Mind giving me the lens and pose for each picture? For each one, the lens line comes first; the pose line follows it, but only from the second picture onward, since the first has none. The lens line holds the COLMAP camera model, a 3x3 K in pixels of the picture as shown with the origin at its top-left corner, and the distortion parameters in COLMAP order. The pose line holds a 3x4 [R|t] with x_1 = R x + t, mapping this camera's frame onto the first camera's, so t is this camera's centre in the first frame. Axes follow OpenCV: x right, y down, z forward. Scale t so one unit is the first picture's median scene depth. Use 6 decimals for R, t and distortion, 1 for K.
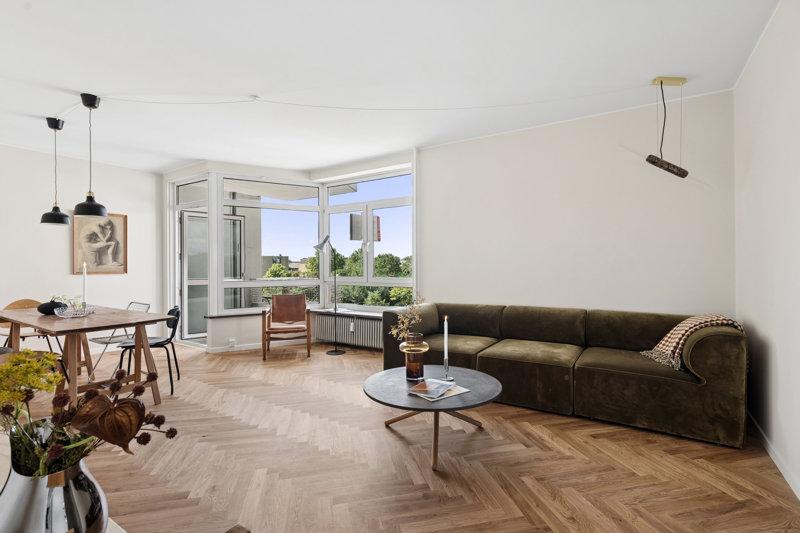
lens RADIAL K [[372.2, 0, 401.5], [0, 372.2, 265.7], [0, 0, 1]] dist [-0.002889, 0.001531]
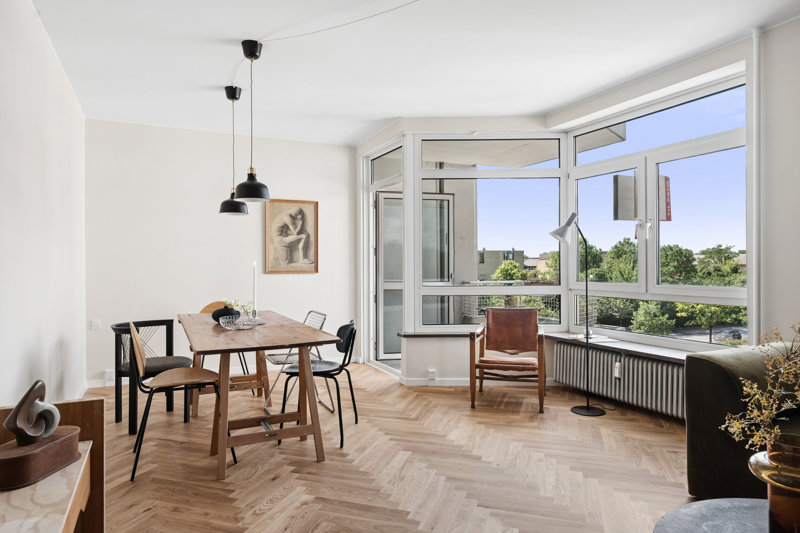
lens RADIAL K [[494.9, 0, 402.7], [0, 494.9, 264.6], [0, 0, 1]] dist [-0.006956, 0.000786]
pose [[0.860212, 0.002245, -0.509932, -0.041190], [-0.000600, 0.999994, 0.003391, -0.002071], [0.509936, -0.002610, 0.860208, 0.243643]]
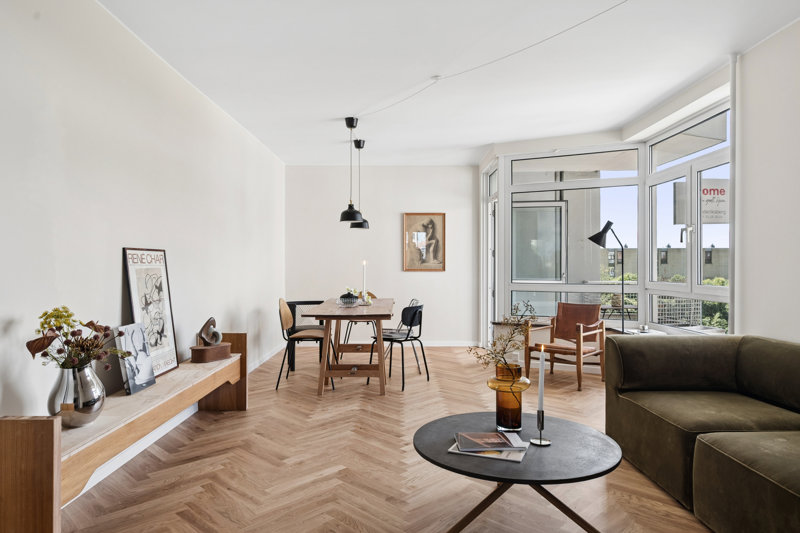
lens RADIAL K [[512.2, 0, 402.6], [0, 512.2, 264.6], [0, 0, 1]] dist [0.007313, 0.004226]
pose [[0.547355, 0.007066, -0.836871, 0.523605], [-0.004728, 0.999975, 0.005351, -0.005607], [0.836887, 0.001028, 0.547374, 0.221184]]
